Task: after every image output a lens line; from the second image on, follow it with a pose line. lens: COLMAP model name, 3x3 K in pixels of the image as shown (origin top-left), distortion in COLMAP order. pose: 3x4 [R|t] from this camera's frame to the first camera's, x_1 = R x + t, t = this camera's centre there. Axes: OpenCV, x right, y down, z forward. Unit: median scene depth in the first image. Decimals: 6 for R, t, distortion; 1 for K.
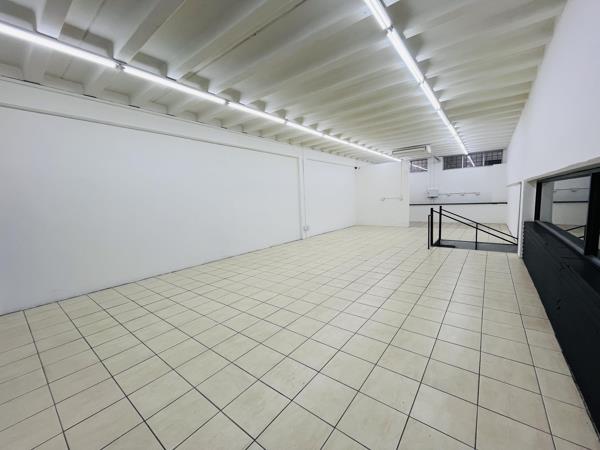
lens RADIAL K [[242.5, 0, 299.6], [0, 242.5, 226.4], [0, 0, 1]] dist [-0.000991, -0.000189]
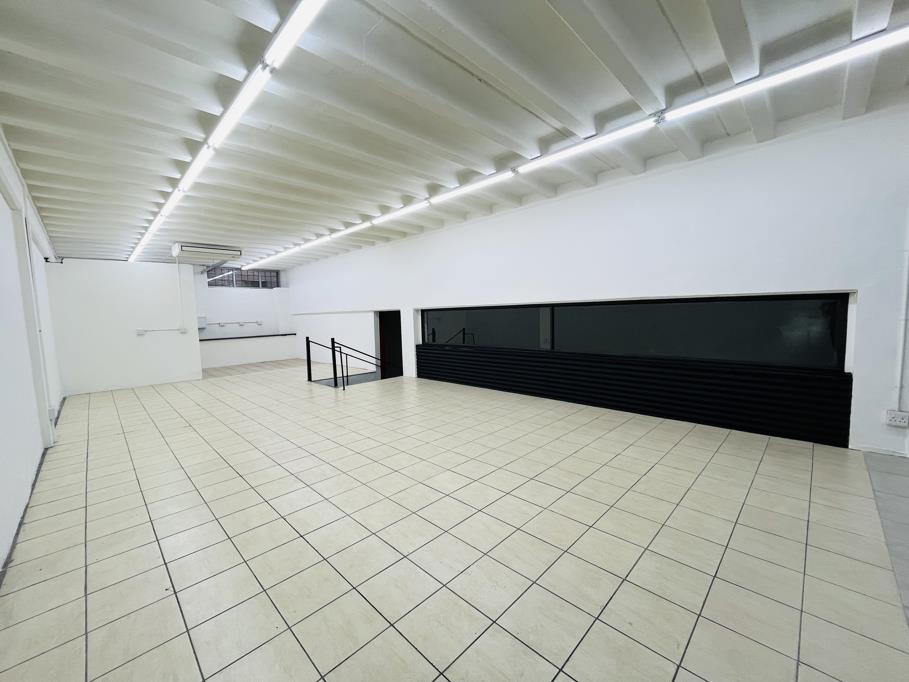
lens RADIAL K [[367.4, 0, 453.9], [0, 367.4, 343.1], [0, 0, 1]] dist [-0.000991, -0.000189]
pose [[0.124198, -0.045081, 0.991233, -0.442217], [0.138472, 0.989980, 0.027674, -0.029825], [-0.982548, 0.133821, 0.129196, 0.360787]]
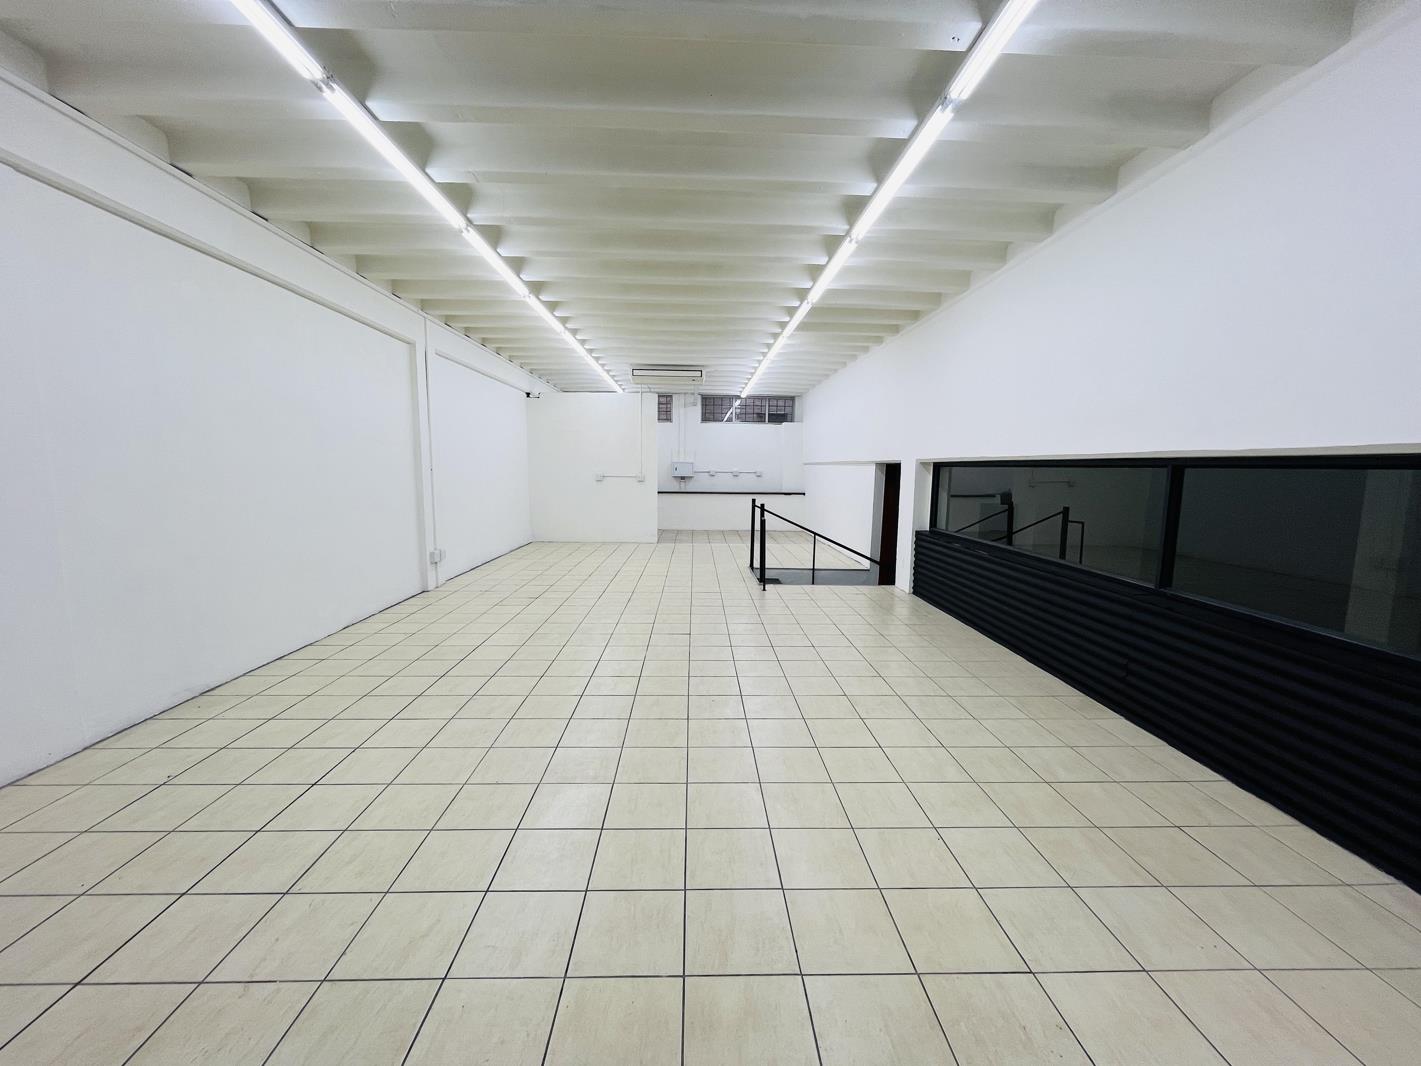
lens RADIAL K [[574.4, 0, 709.6], [0, 574.4, 536.2], [0, 0, 1]] dist [-0.000991, -0.000189]
pose [[0.769707, -0.025838, 0.637874, -0.197580], [0.027524, 0.999595, 0.007278, -0.017974], [-0.637804, 0.011955, 0.770106, 0.151477]]
